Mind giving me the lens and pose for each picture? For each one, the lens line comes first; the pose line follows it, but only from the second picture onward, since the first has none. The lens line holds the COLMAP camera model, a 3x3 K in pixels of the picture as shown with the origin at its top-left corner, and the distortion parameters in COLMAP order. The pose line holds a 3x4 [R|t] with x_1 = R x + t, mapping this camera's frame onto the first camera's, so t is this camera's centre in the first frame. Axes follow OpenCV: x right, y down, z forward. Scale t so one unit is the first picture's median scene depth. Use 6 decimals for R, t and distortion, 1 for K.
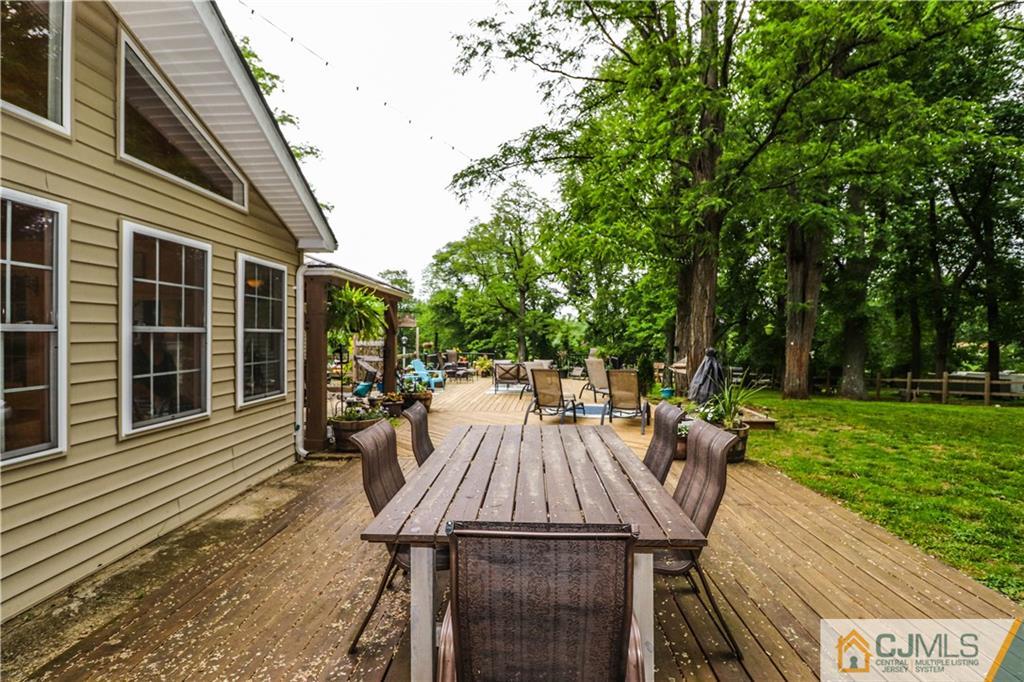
lens RADIAL K [[495.5, 0, 491.1], [0, 495.5, 333.1], [0, 0, 1]] dist [-0.007724, -0.006687]
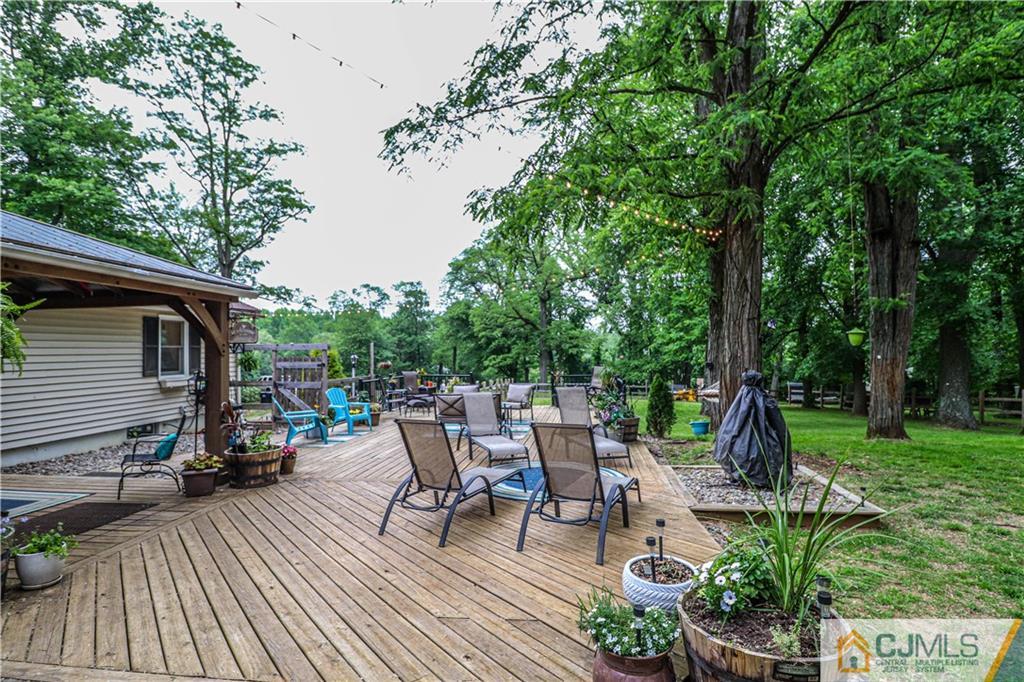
lens RADIAL K [[495.5, 0, 503.8], [0, 495.5, 334.8], [0, 0, 1]] dist [-0.007724, -0.006687]
pose [[0.997433, -0.017430, -0.069459, 0.057686], [0.015722, 0.999563, -0.025051, -0.000488], [0.069866, 0.023895, 0.997270, 0.118862]]
